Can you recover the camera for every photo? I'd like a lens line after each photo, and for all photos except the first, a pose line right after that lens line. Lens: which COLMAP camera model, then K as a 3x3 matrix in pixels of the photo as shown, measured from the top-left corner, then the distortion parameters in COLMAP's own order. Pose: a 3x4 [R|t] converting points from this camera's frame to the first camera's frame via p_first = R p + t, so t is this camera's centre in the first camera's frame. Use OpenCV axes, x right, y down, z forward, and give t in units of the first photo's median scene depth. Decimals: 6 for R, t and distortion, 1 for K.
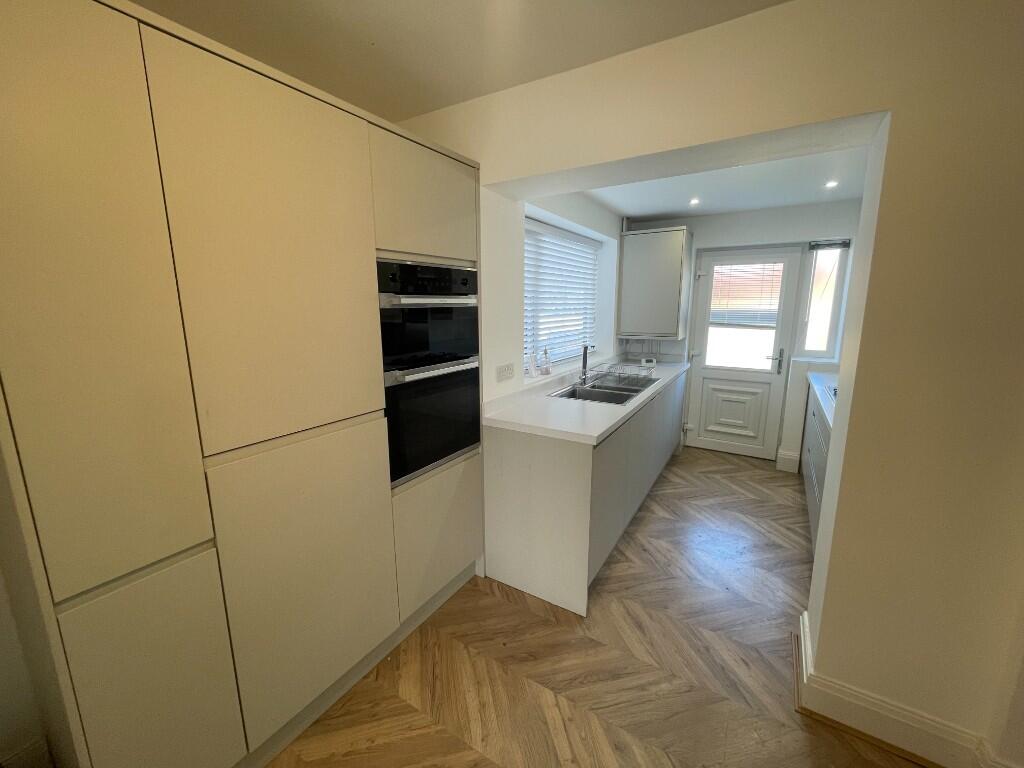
lens RADIAL K [[411.8, 0, 510.1], [0, 411.8, 380.8], [0, 0, 1]] dist [-0.001157, -0.000716]
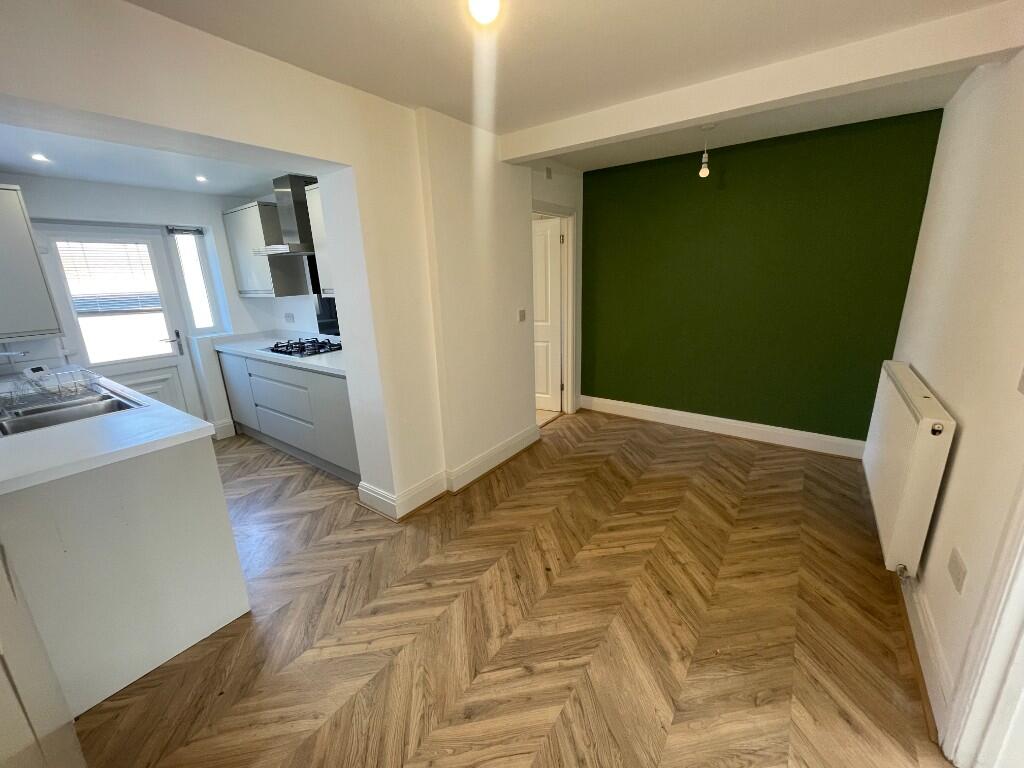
lens RADIAL K [[411.8, 0, 510.1], [0, 411.8, 380.8], [0, 0, 1]] dist [-0.001157, -0.000716]
pose [[0.064492, -0.251607, 0.965678, -0.311510], [0.218348, 0.947803, 0.232367, -0.015505], [-0.973738, 0.195868, 0.116063, 0.101427]]
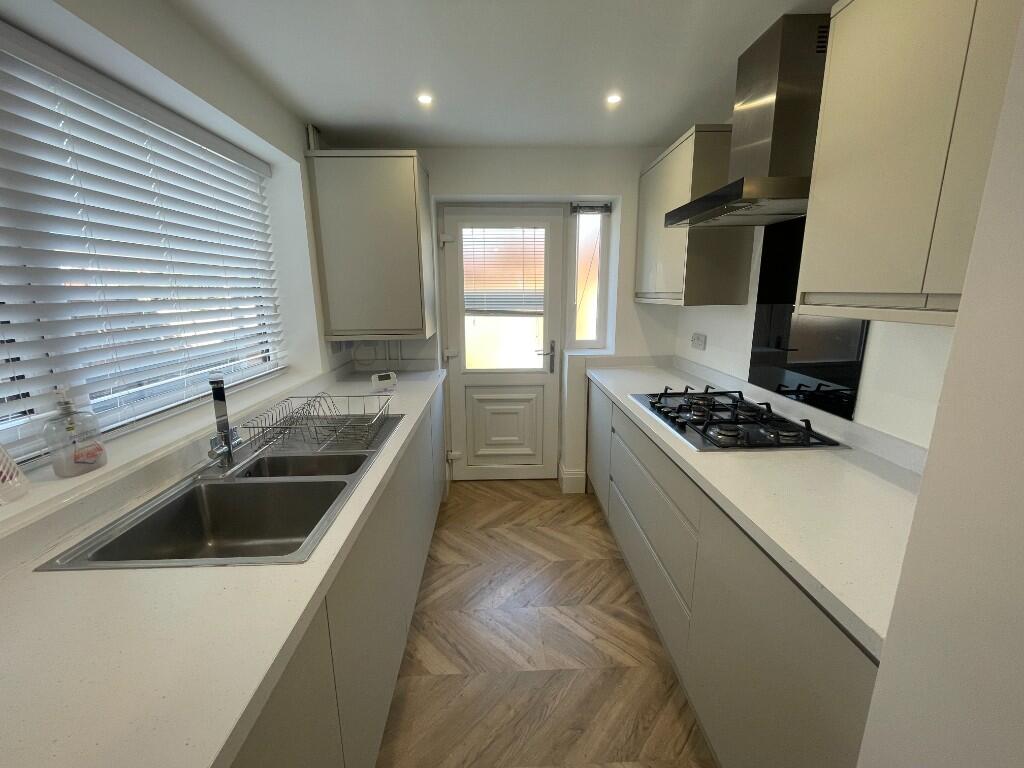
lens RADIAL K [[411.8, 0, 510.1], [0, 411.8, 380.8], [0, 0, 1]] dist [-0.001157, -0.000716]
pose [[0.831107, -0.121339, 0.542714, 0.163218], [0.107206, 0.992559, 0.057741, -0.057398], [-0.545681, 0.010193, 0.837931, 0.398411]]
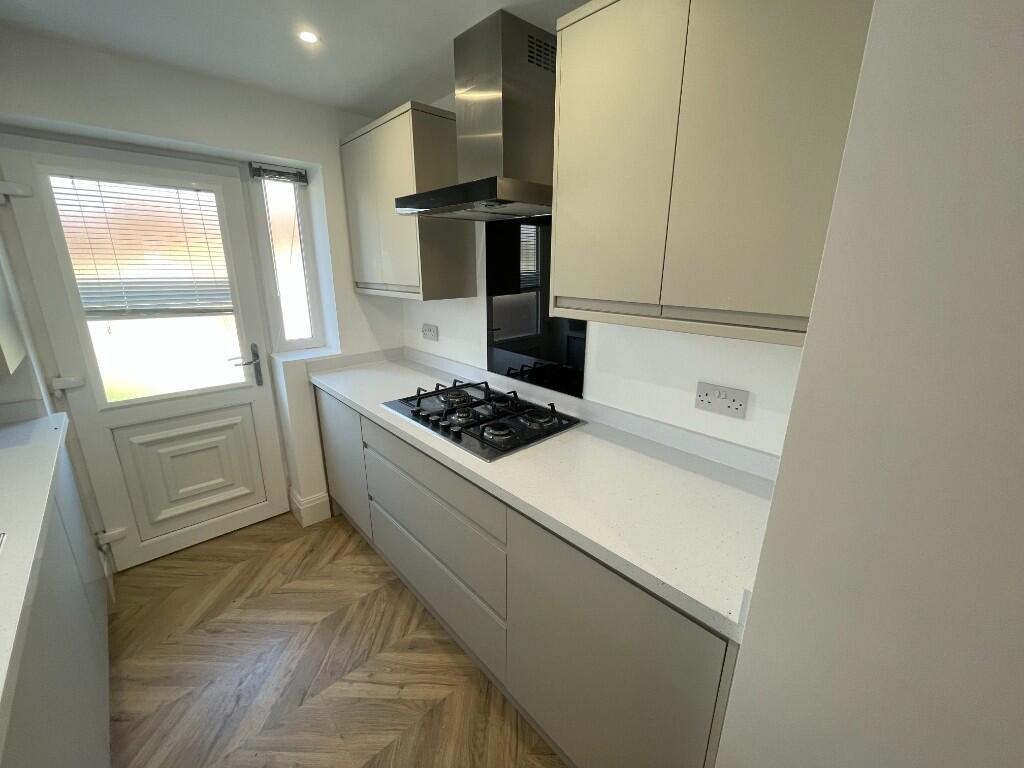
lens RADIAL K [[411.8, 0, 510.1], [0, 411.8, 380.8], [0, 0, 1]] dist [-0.001157, -0.000716]
pose [[0.255482, -0.255957, 0.932317, 0.186283], [0.169808, 0.961208, 0.217357, -0.096318], [-0.951785, 0.102784, 0.289035, 0.486706]]
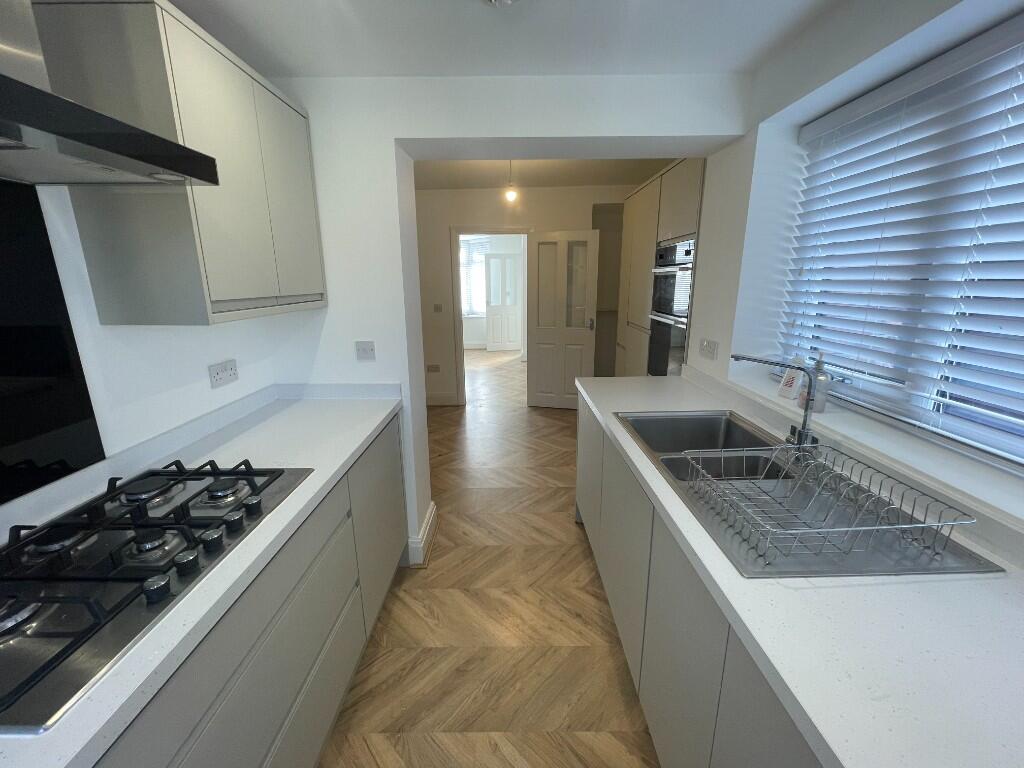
lens RADIAL K [[411.8, 0, 510.1], [0, 411.8, 380.8], [0, 0, 1]] dist [-0.001157, -0.000716]
pose [[-0.846527, 0.140568, -0.513452, 0.516244], [-0.085496, 0.916088, 0.391756, -0.169990], [0.525436, 0.375530, -0.763475, 0.926607]]
